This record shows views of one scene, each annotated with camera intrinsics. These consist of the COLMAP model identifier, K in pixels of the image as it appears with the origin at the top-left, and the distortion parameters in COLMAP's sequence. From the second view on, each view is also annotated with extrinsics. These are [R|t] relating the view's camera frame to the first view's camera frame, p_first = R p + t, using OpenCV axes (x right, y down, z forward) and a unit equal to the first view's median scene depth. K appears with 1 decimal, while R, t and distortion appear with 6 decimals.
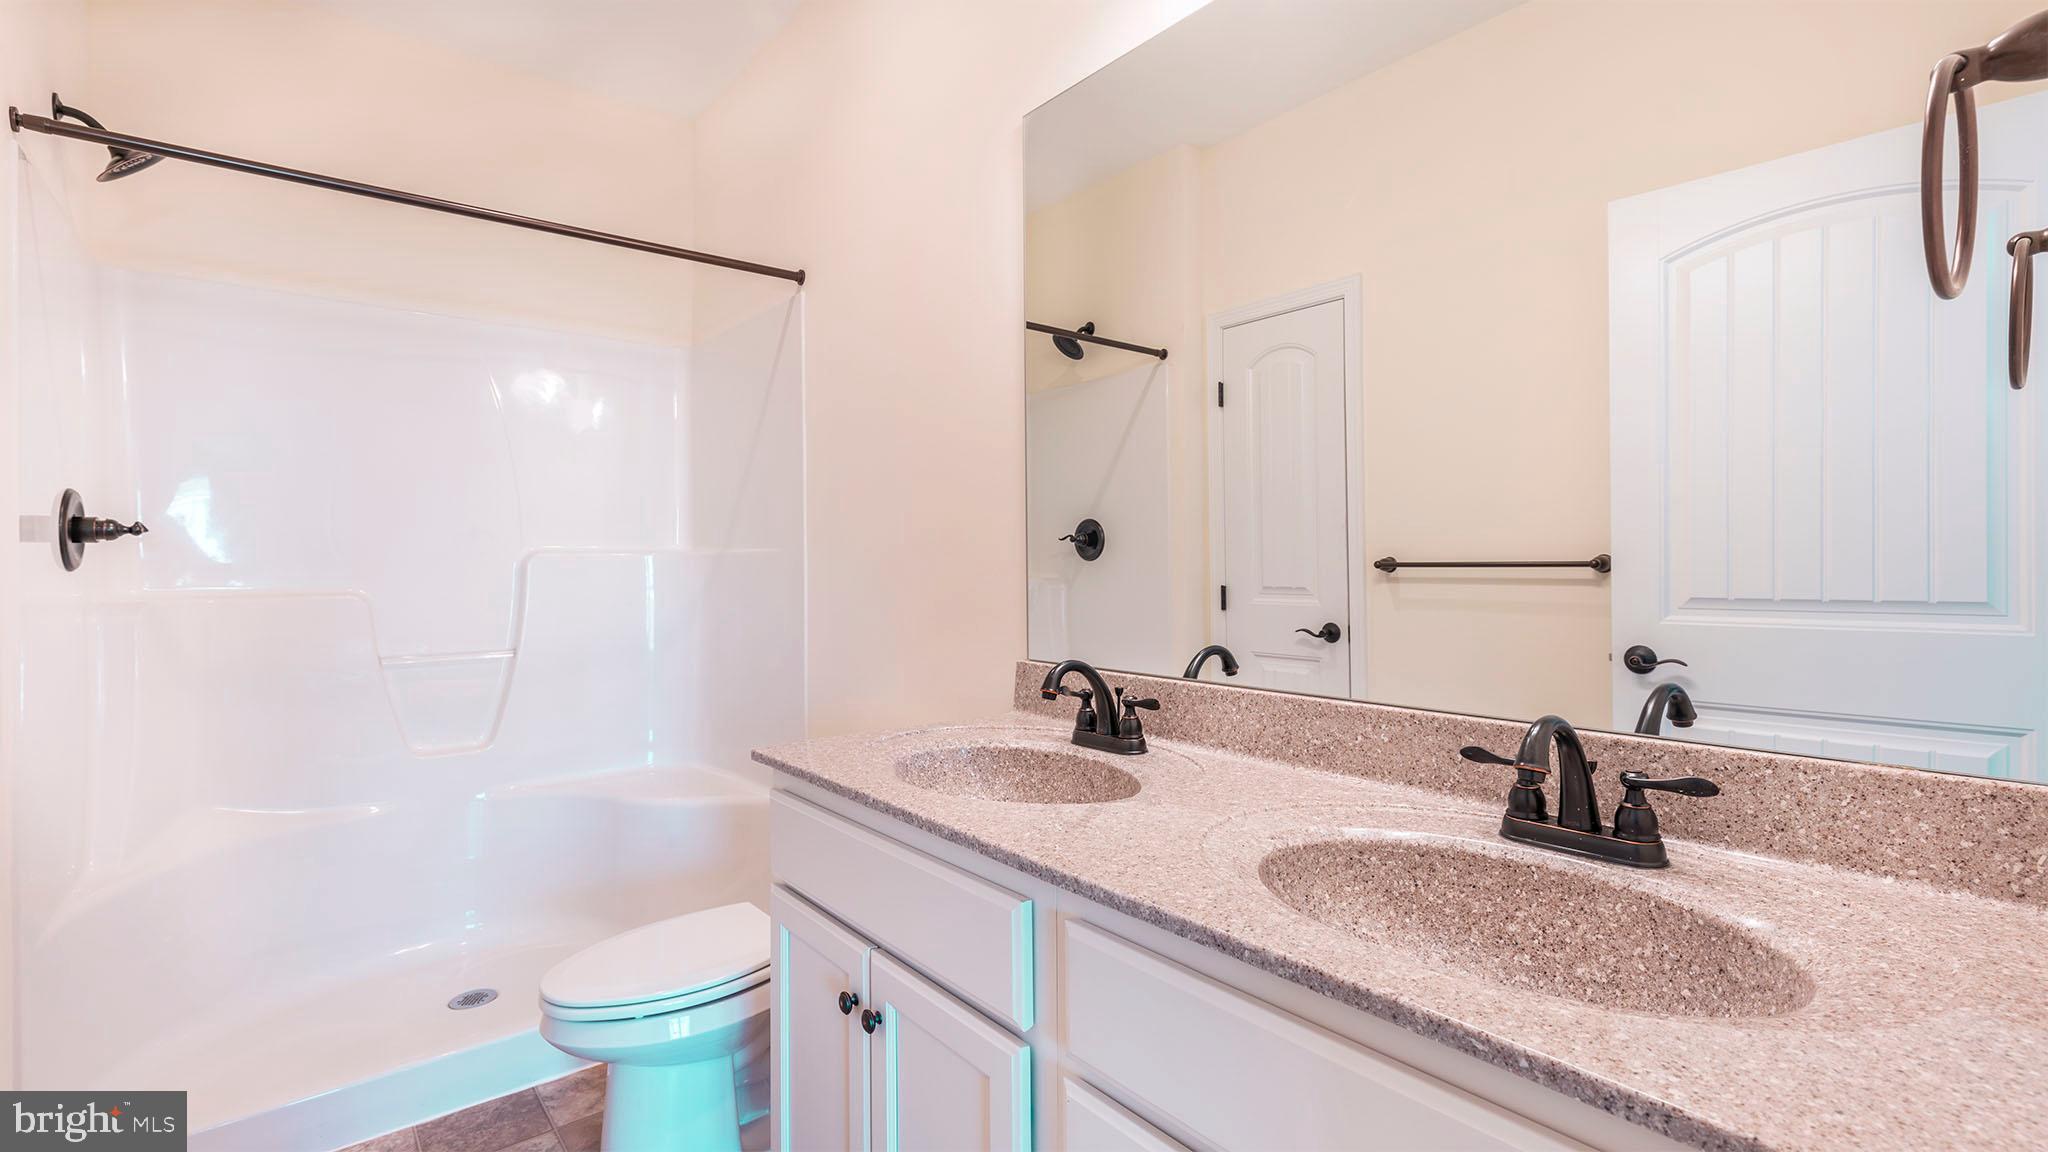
lens RADIAL K [[918.6, 0, 1027.0], [0, 918.6, 587.4], [0, 0, 1]] dist [0.011601, 0.000209]
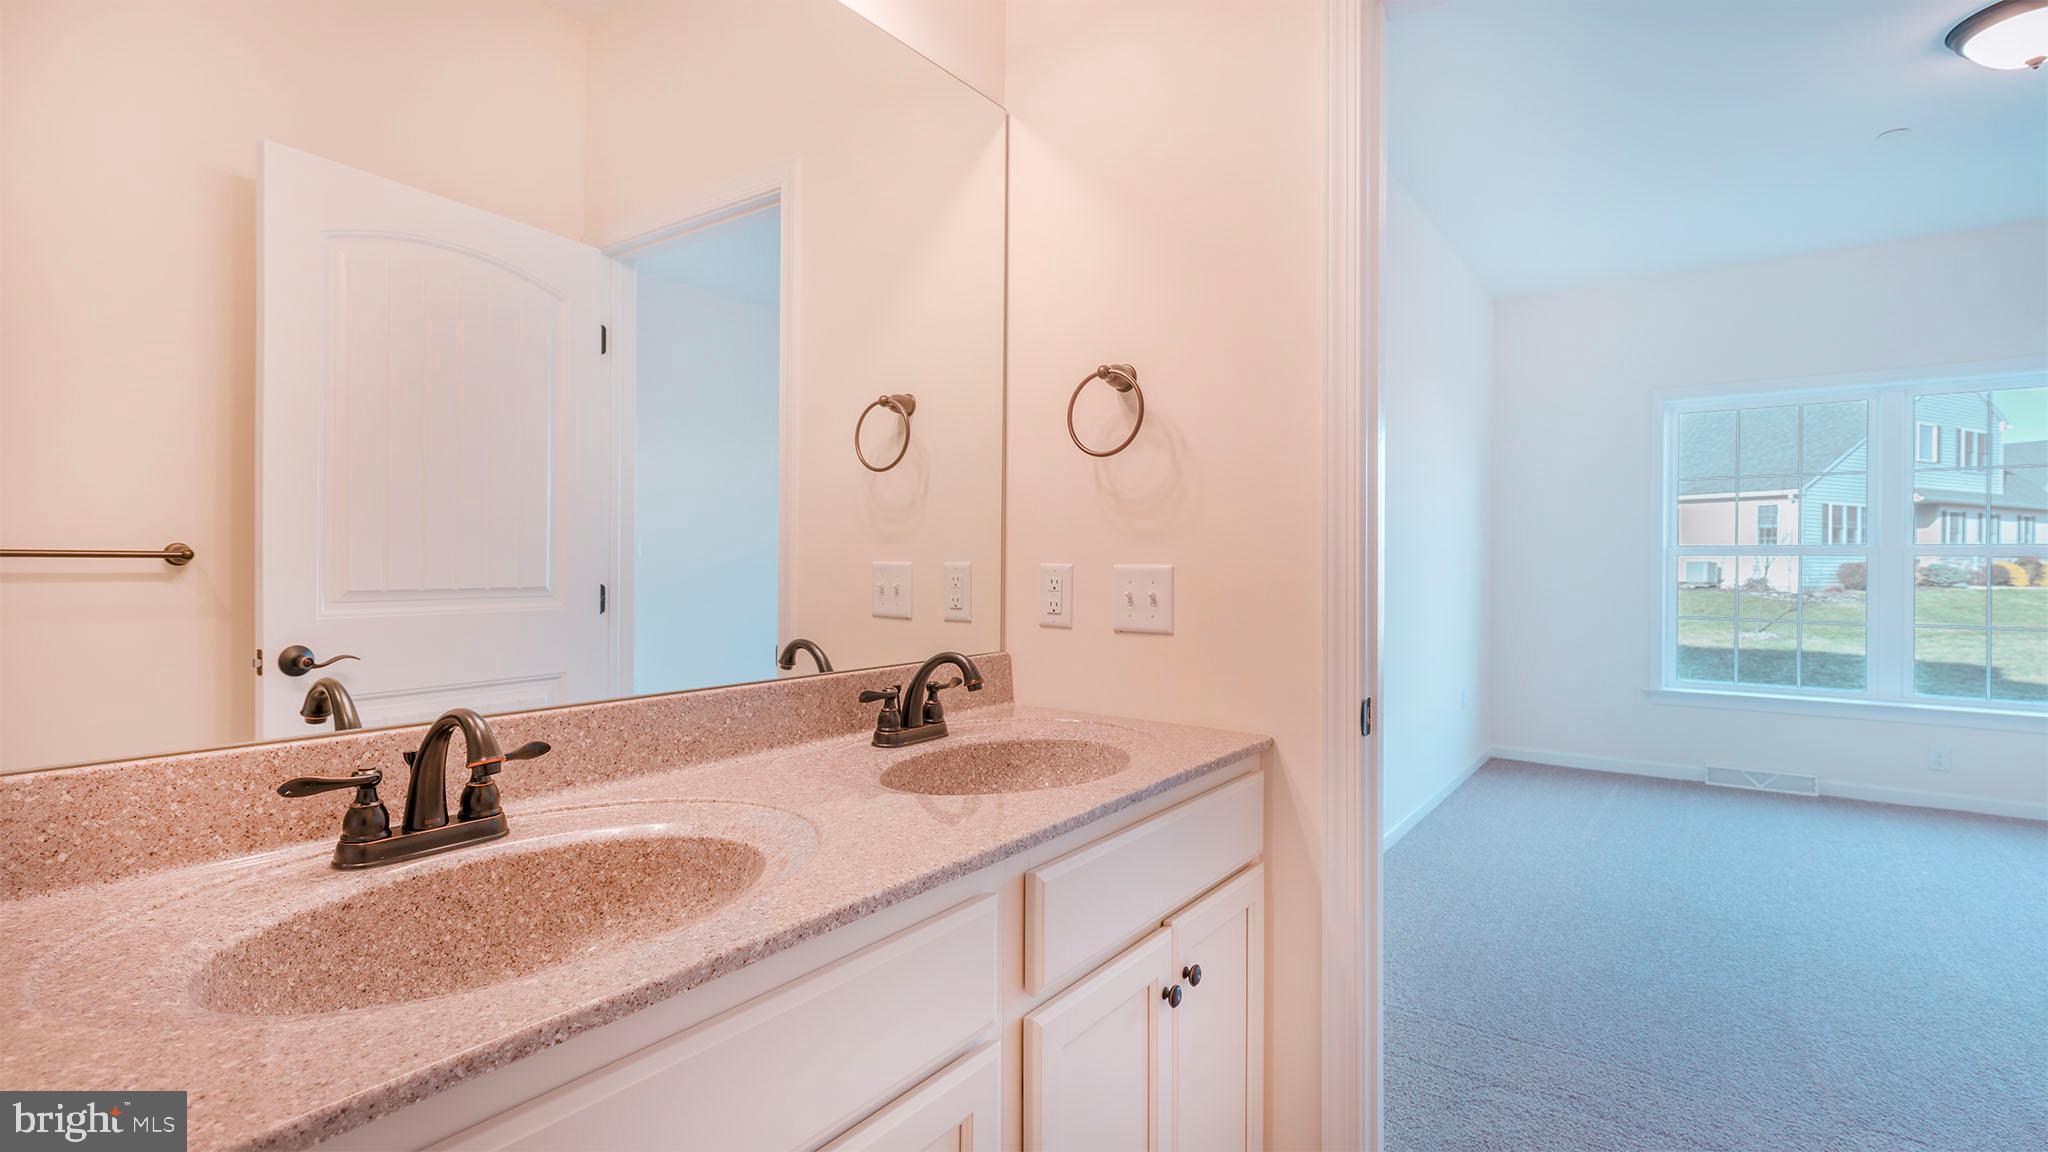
lens RADIAL K [[918.6, 0, 1037.5], [0, 918.6, 563.4], [0, 0, 1]] dist [0.011601, 0.000209]
pose [[-0.264483, 0.002835, 0.964386, -0.693512], [0.016851, 0.999857, 0.001682, -0.012316], [-0.964243, 0.016695, -0.264493, 0.859012]]
